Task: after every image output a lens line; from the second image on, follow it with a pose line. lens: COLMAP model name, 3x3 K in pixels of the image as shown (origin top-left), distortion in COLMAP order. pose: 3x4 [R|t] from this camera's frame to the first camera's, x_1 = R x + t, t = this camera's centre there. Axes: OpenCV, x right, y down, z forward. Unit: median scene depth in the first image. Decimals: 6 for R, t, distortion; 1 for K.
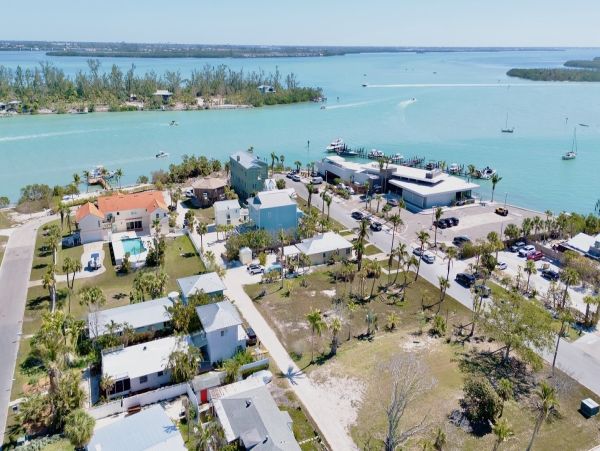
lens RADIAL K [[449.8, 0, 300.0], [0, 449.8, 225.5], [0, 0, 1]] dist [0.036149, -0.001541]
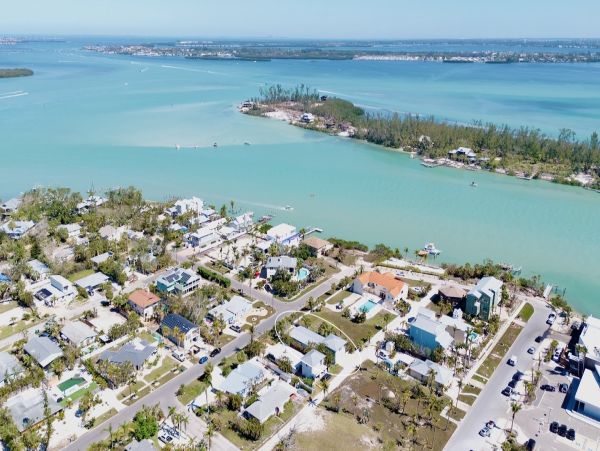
lens RADIAL K [[449.8, 0, 300.0], [0, 449.8, 225.5], [0, 0, 1]] dist [0.036149, -0.001541]
pose [[0.427186, 0.330909, -0.841434, 0.812445], [-0.337433, 0.921732, 0.191177, -0.449706], [0.838839, 0.202260, 0.505411, -0.149287]]
